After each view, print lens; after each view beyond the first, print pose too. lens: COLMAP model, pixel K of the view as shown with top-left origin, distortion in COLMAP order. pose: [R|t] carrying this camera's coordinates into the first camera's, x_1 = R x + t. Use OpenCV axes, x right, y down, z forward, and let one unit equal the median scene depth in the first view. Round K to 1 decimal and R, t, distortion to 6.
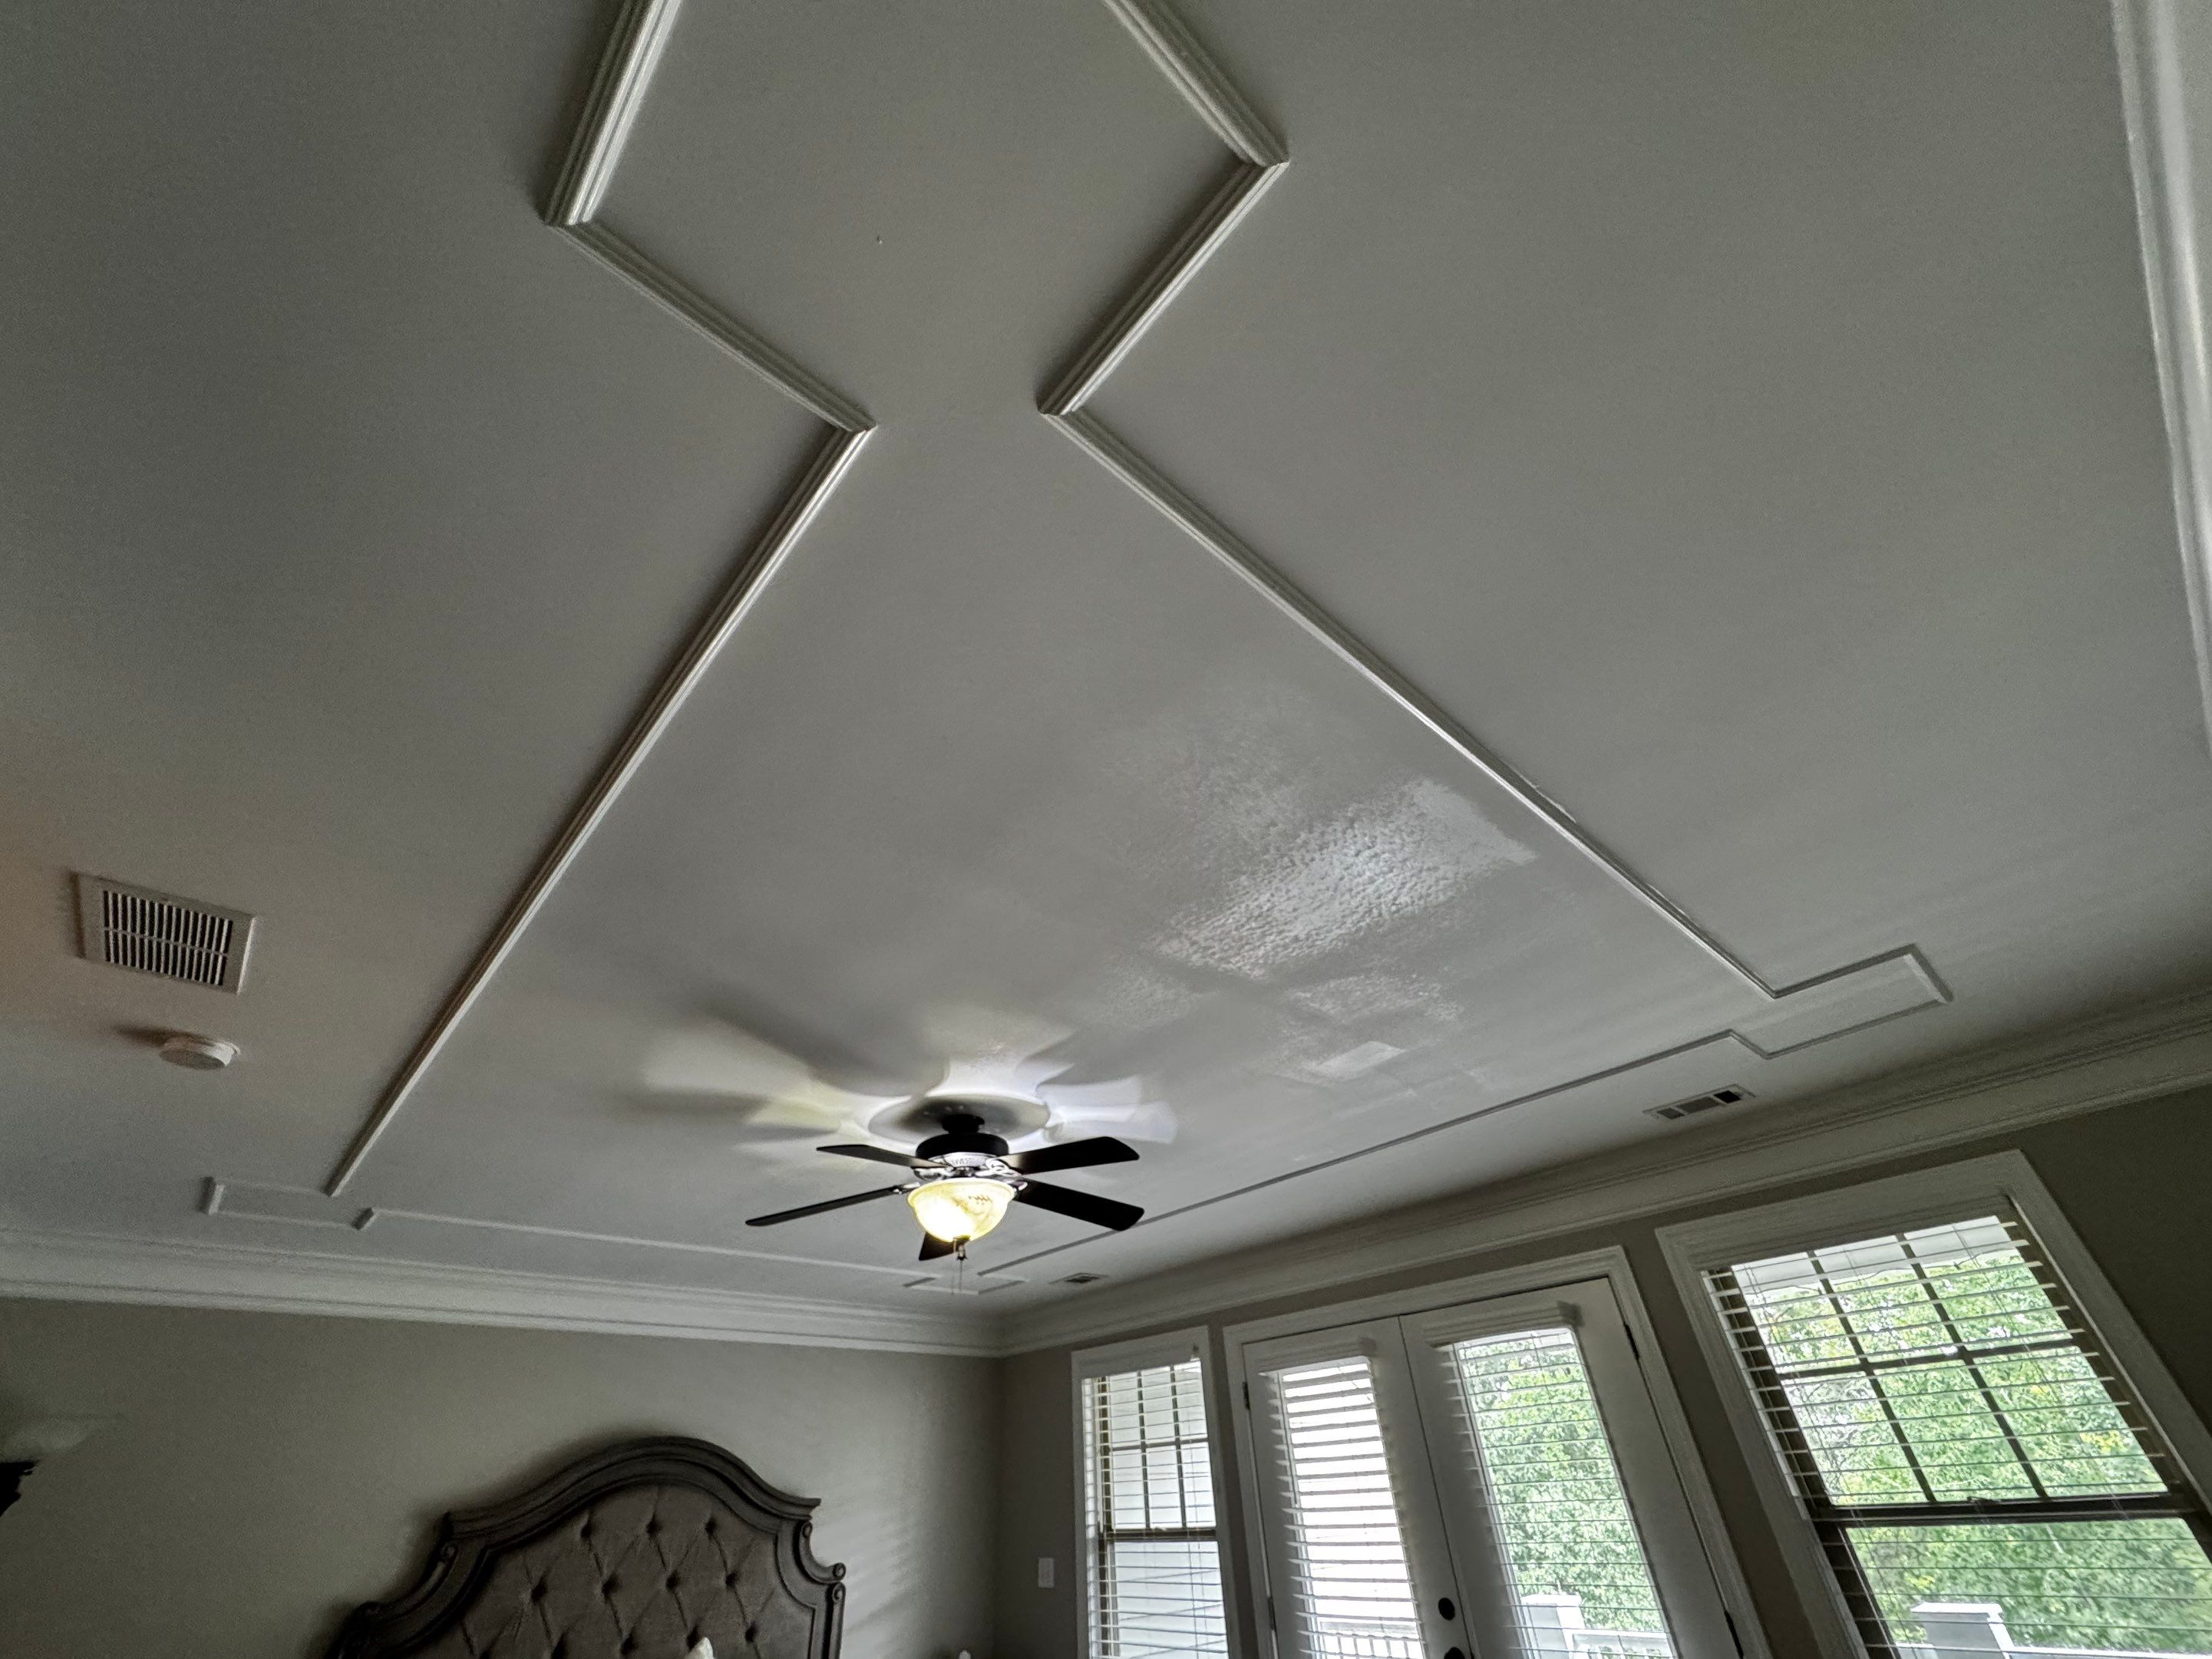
lens RADIAL K [[878.3, 0, 1106.0], [0, 878.3, 829.5], [0, 0, 1]] dist [-0.004202, -0.000153]
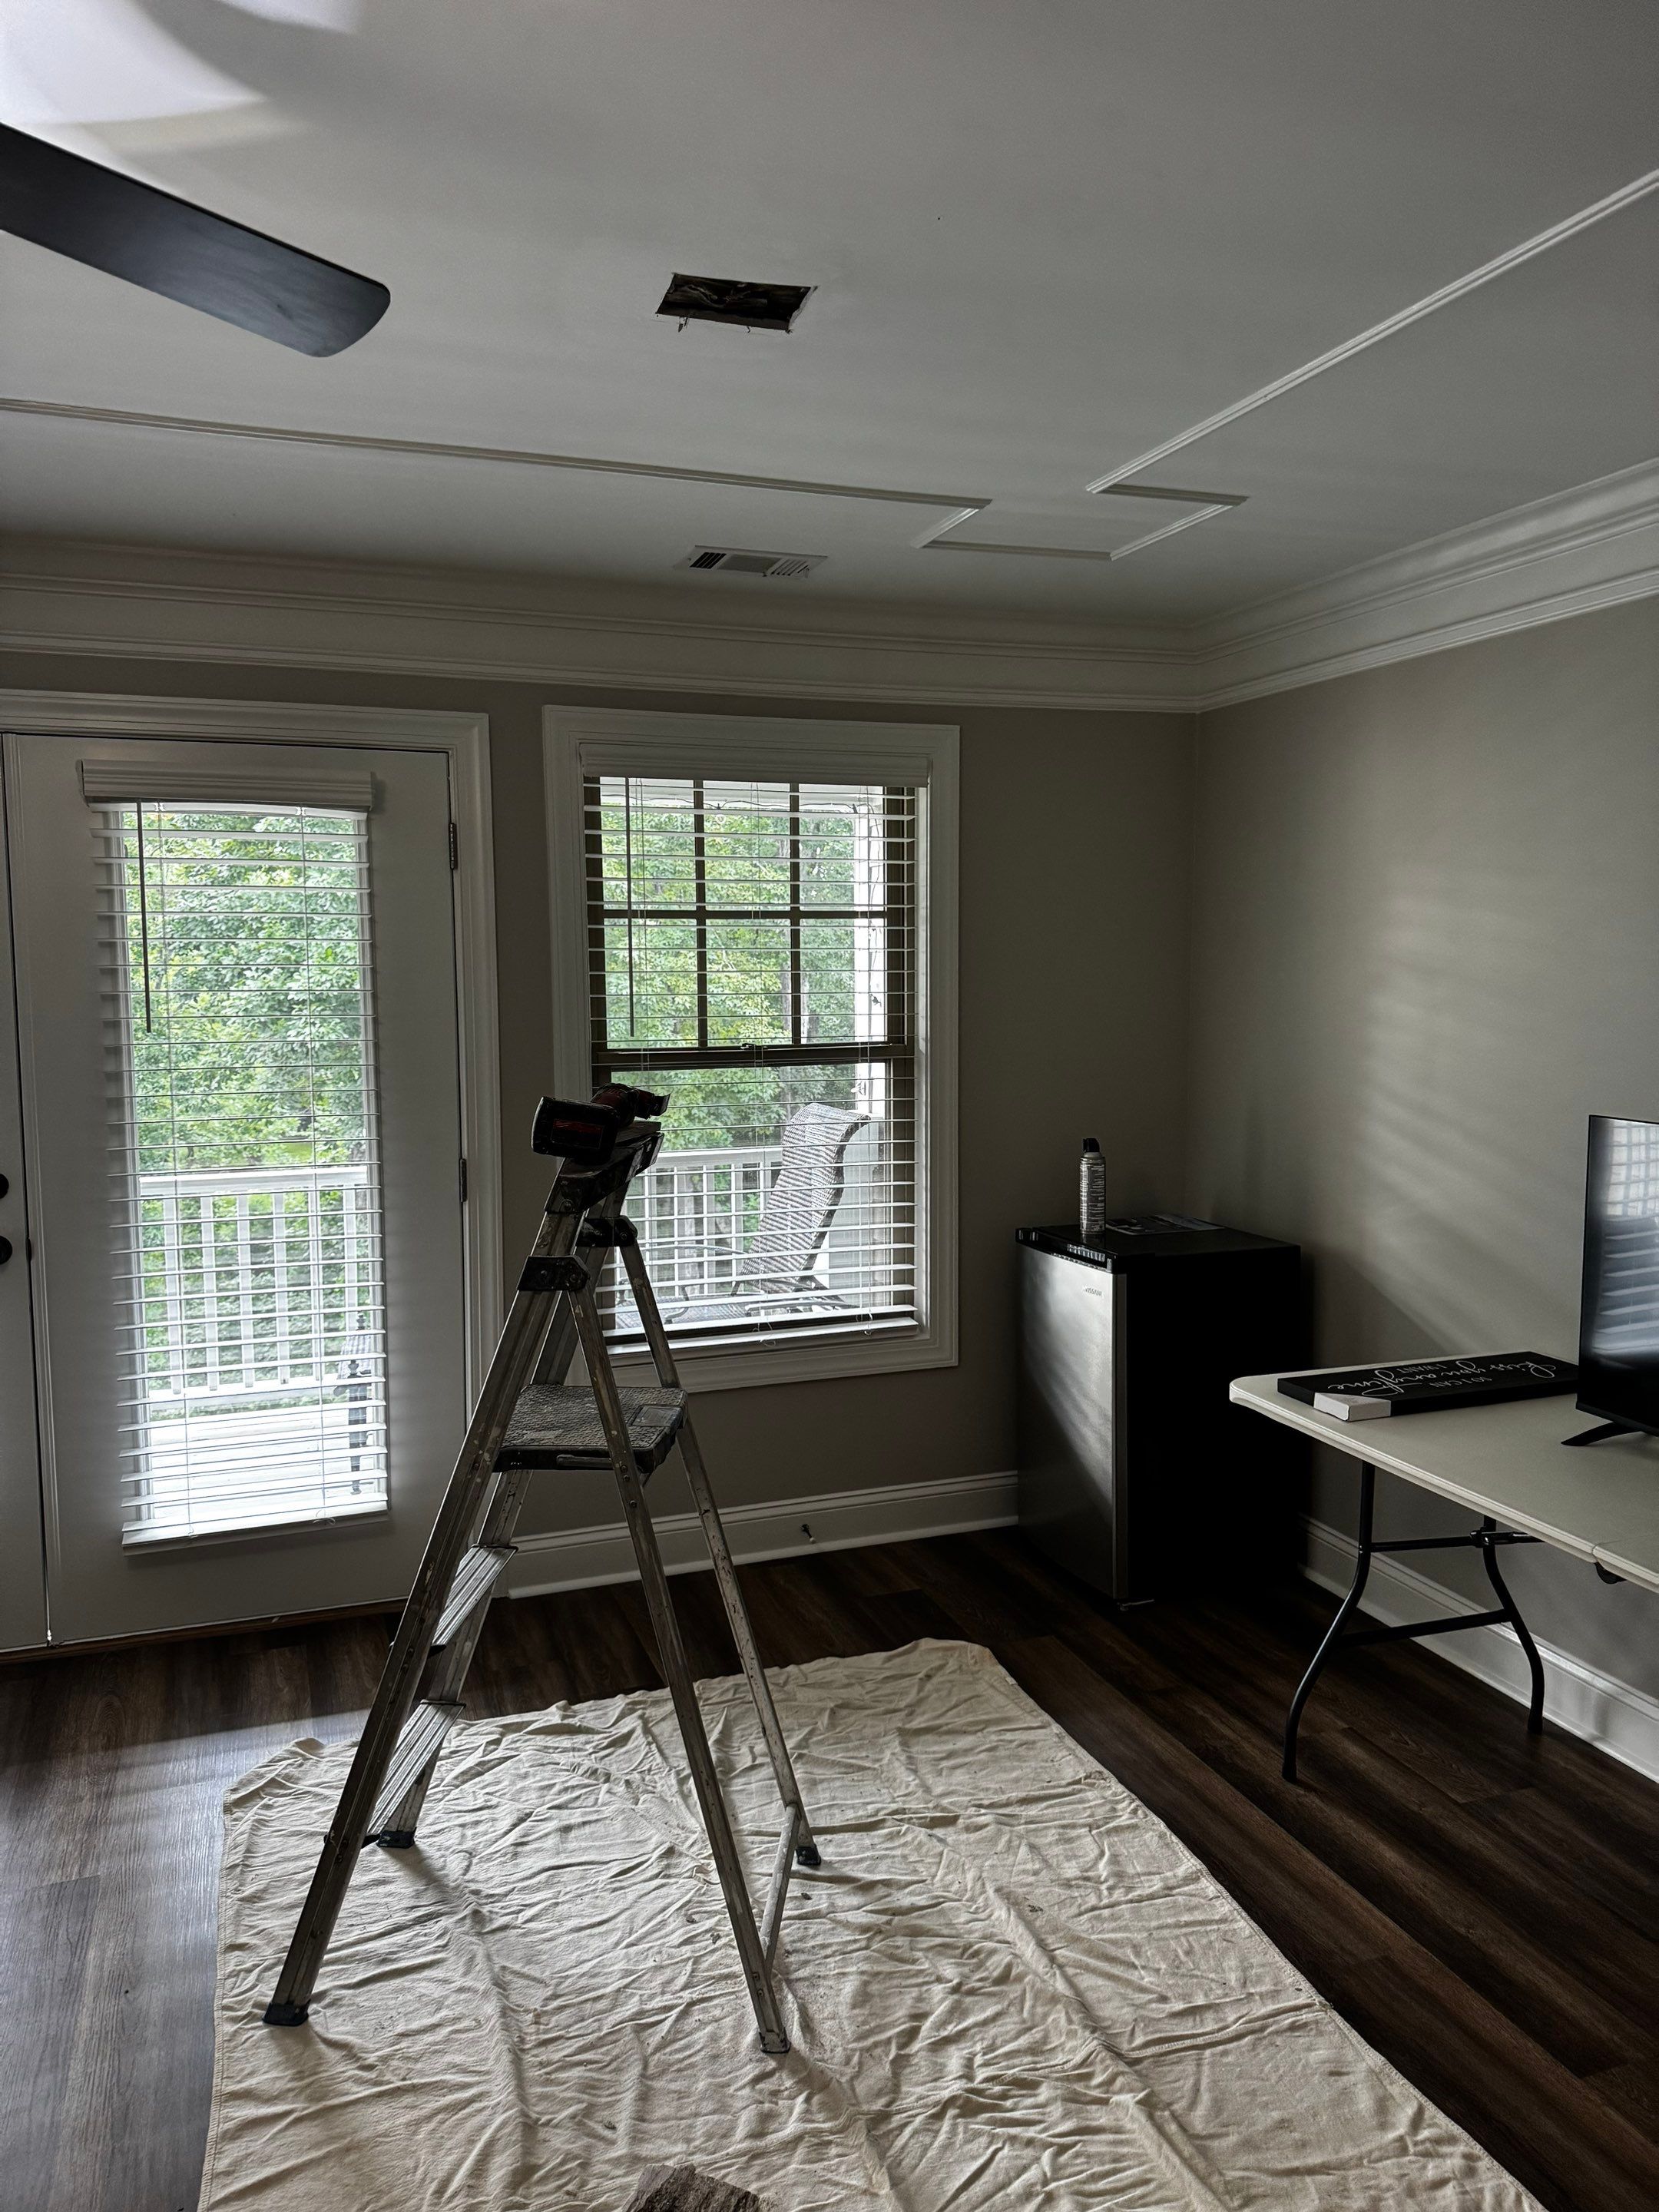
lens RADIAL K [[1620.9, 0, 829.5], [0, 1620.9, 1106.0], [0, 0, 1]] dist [0.005414, 0.001084]
pose [[0.344459, -0.021148, 0.938563, -0.821482], [-0.570248, 0.789465, 0.227074, 0.575485], [-0.745765, -0.613431, 0.259879, 0.686955]]
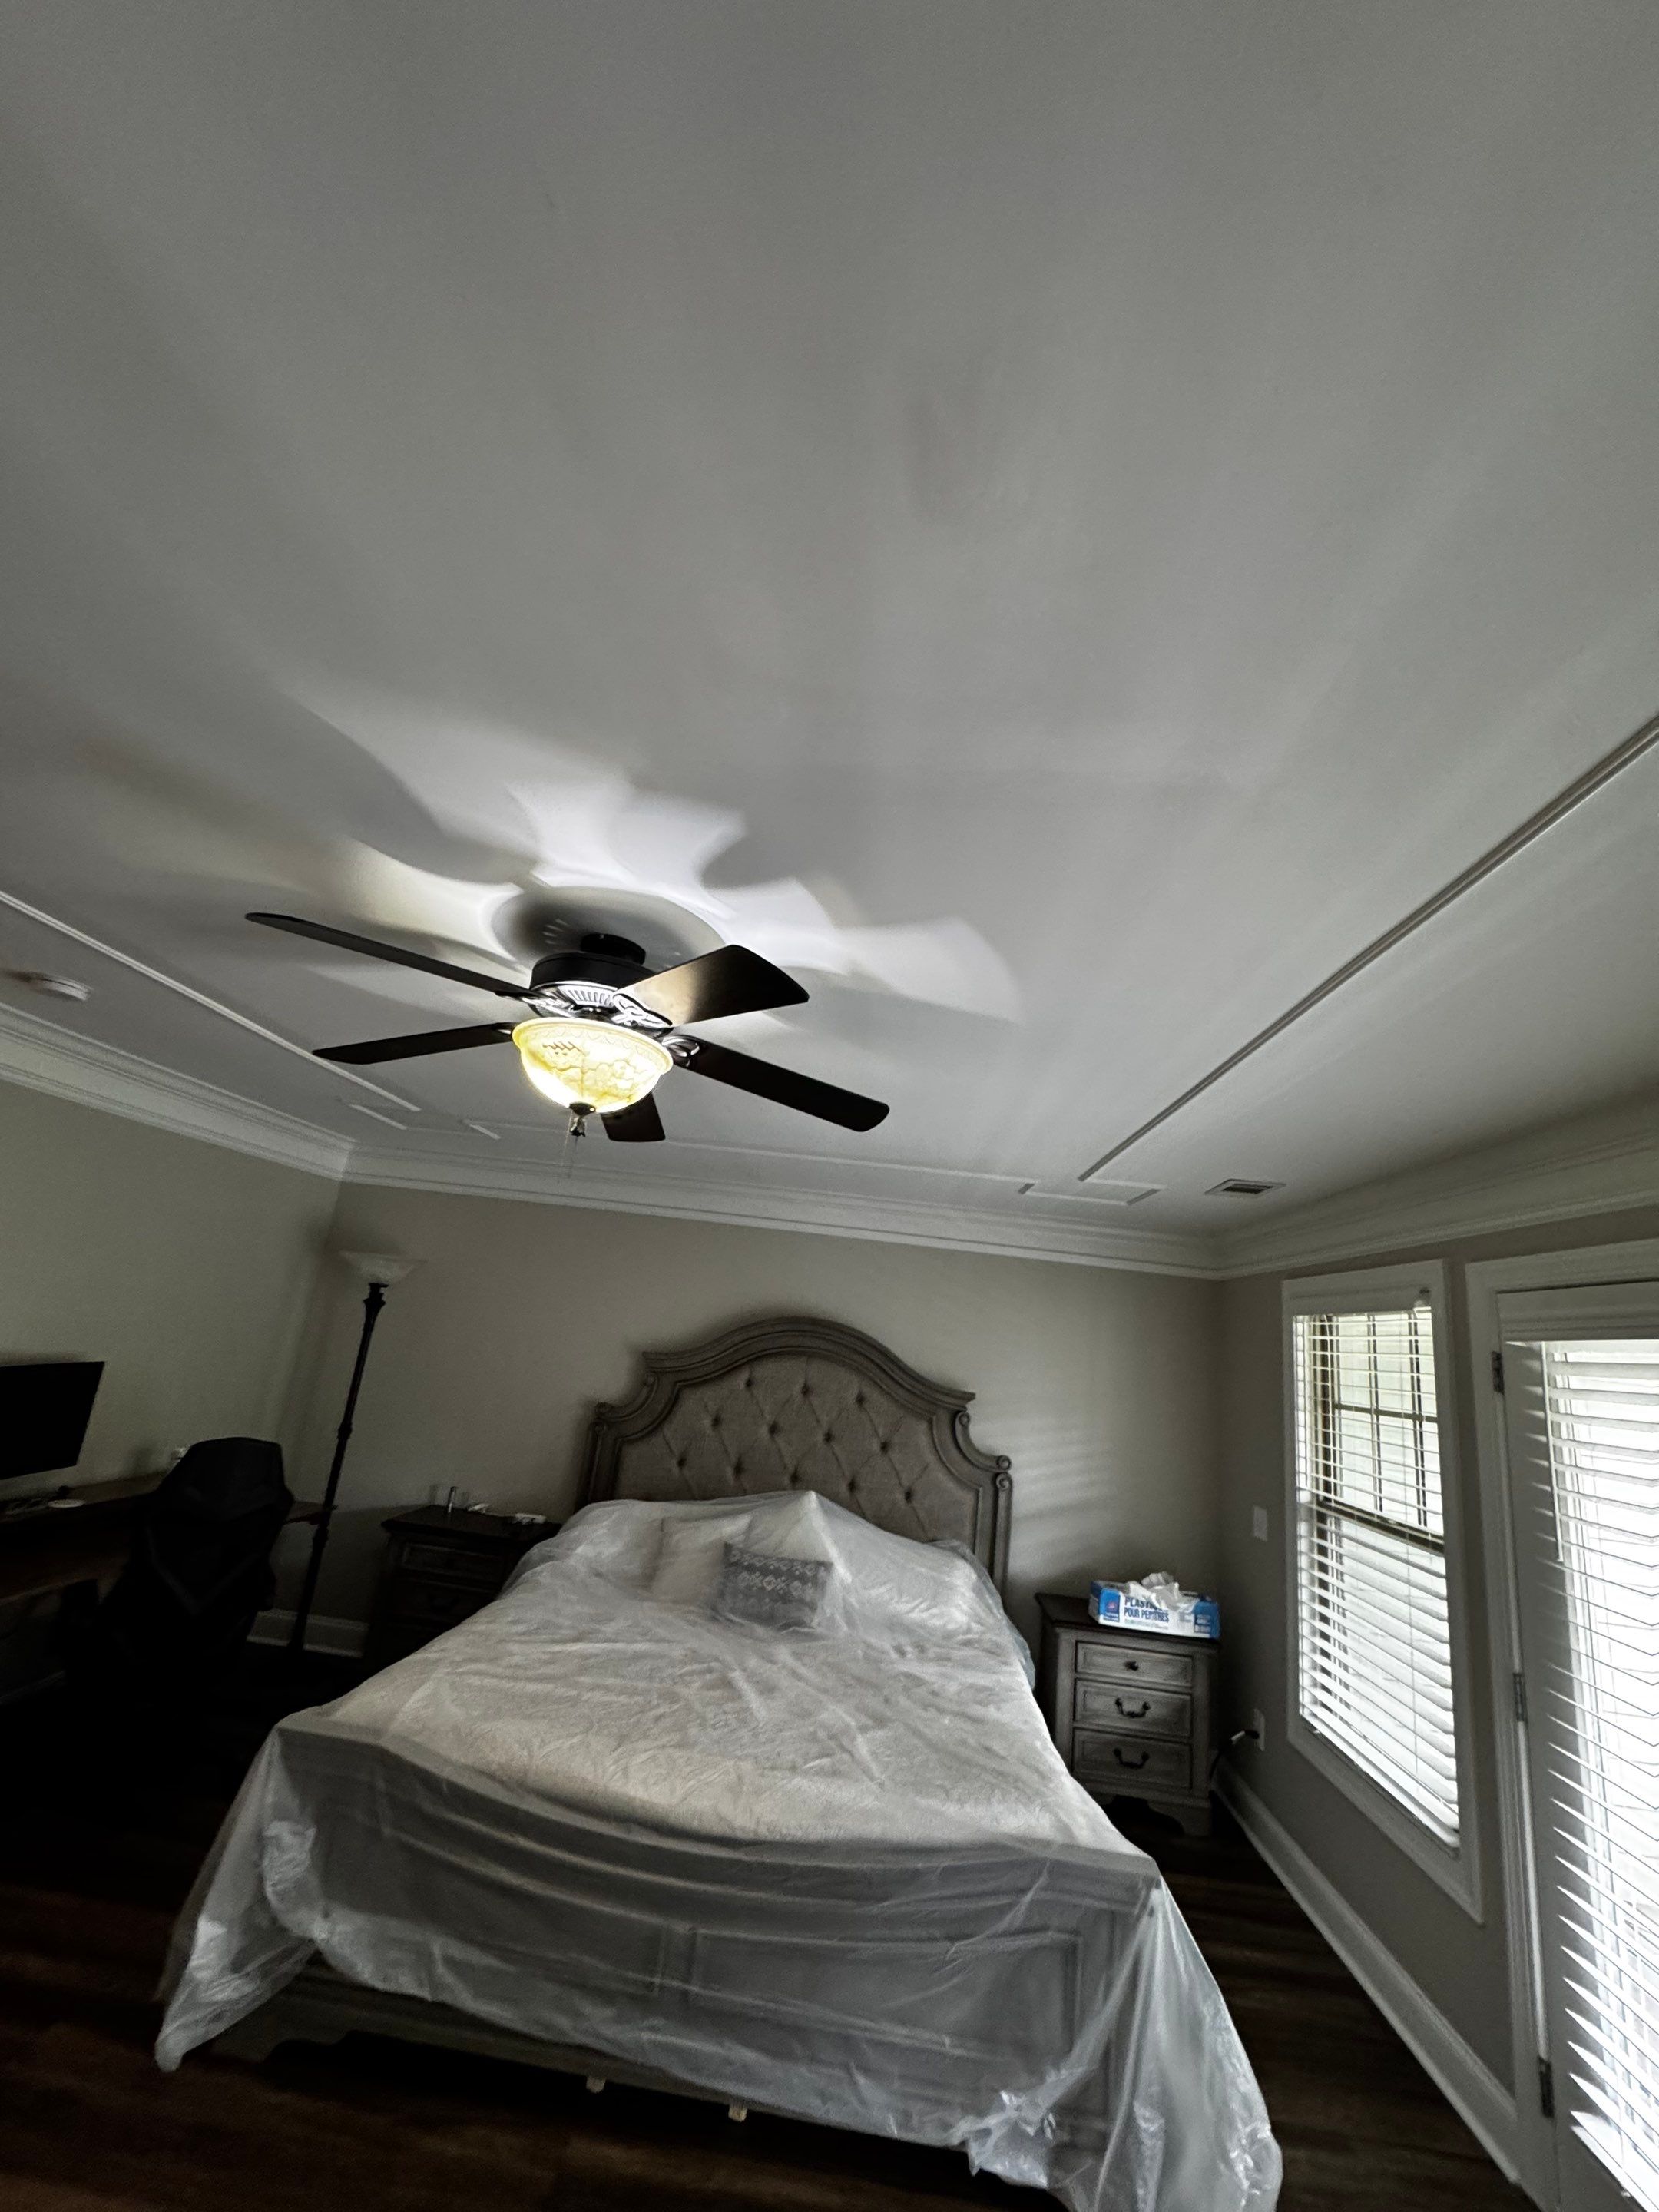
lens RADIAL K [[878.4, 0, 829.5], [0, 878.4, 1106.0], [0, 0, 1]] dist [-0.004202, -0.000153]
pose [[0.700773, -0.056004, -0.711182, 0.255668], [0.306717, 0.923721, 0.229486, 0.211554], [0.644082, -0.378950, 0.664496, 0.387362]]
